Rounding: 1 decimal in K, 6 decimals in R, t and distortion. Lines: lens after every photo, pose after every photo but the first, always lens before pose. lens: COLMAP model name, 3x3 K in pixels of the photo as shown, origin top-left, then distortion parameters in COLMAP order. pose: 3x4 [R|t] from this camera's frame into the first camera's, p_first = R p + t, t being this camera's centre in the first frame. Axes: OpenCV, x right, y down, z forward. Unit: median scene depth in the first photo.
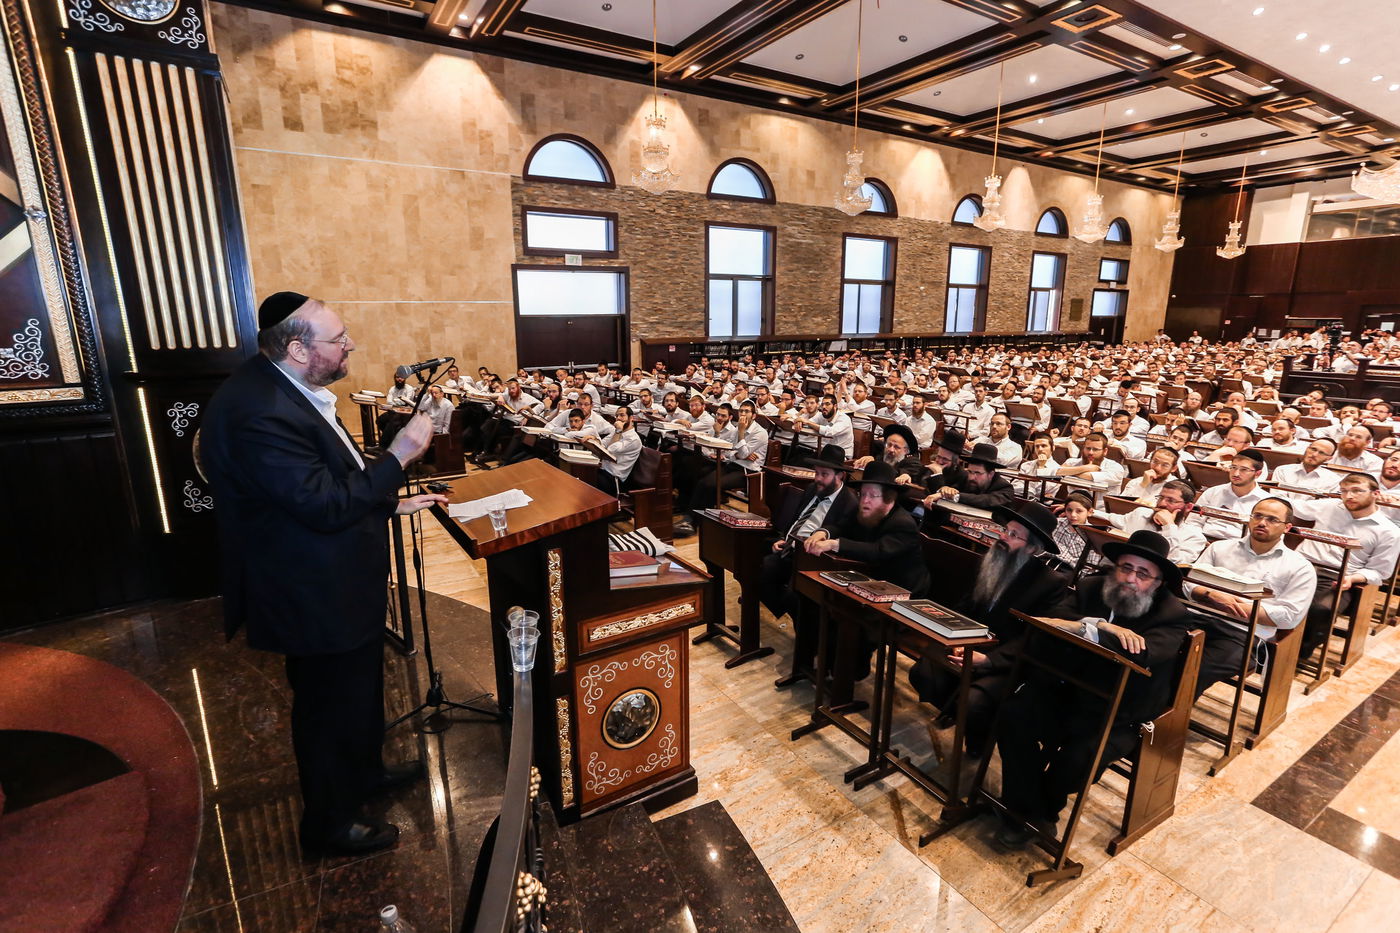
lens RADIAL K [[670.9, 0, 704.0], [0, 670.9, 459.8], [0, 0, 1]] dist [-0.049552, 0.031296]
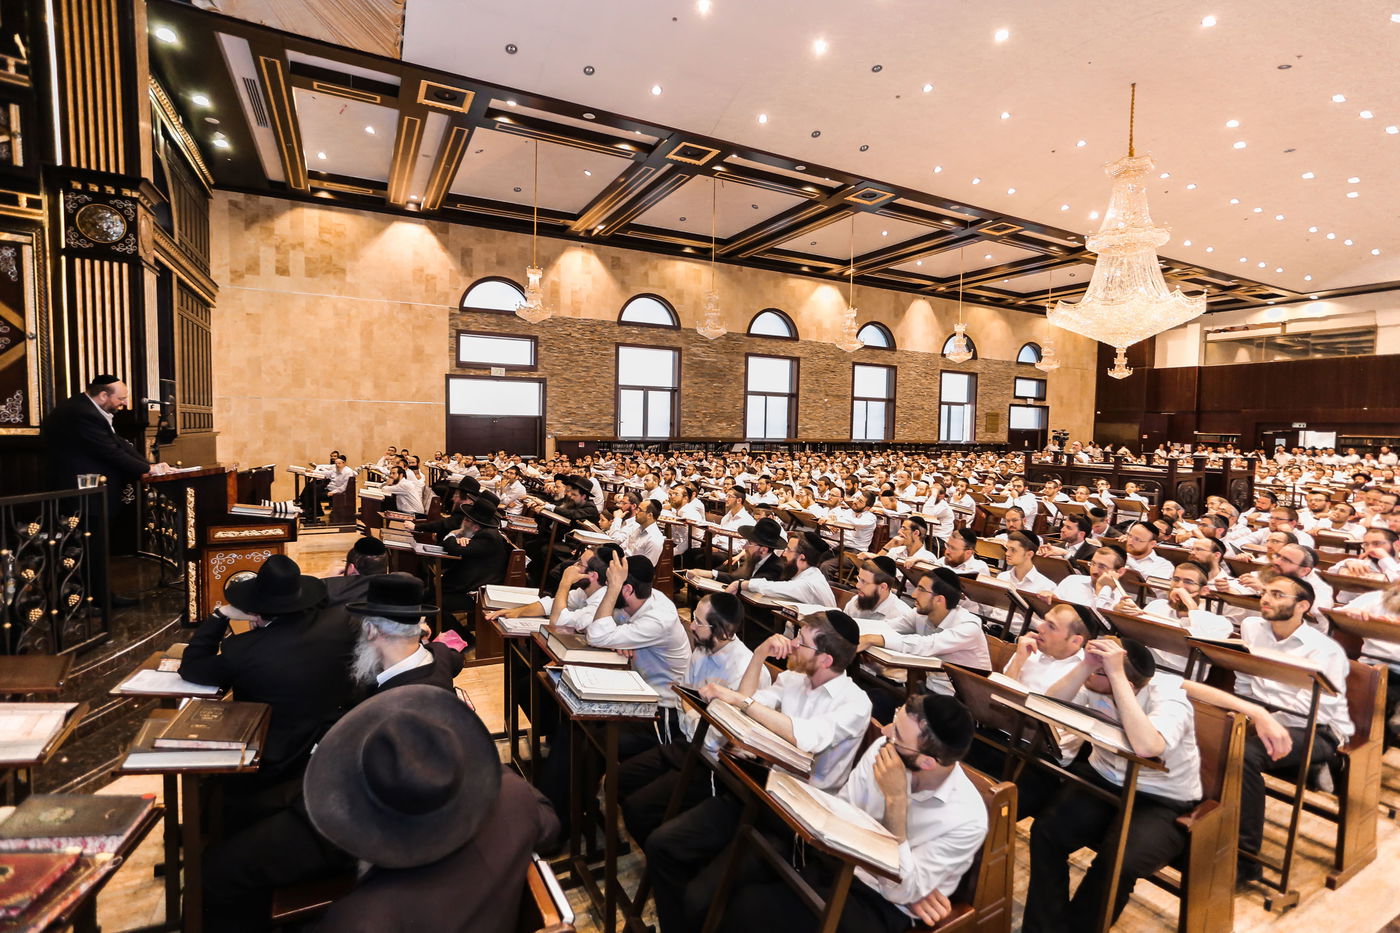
lens RADIAL K [[670.9, 0, 704.0], [0, 670.9, 459.8], [0, 0, 1]] dist [-0.049552, 0.031296]
pose [[0.997563, 0.021738, -0.066304, 0.267202], [-0.032657, 0.985189, -0.168335, 0.059312], [0.061662, 0.170090, 0.983497, -0.173558]]
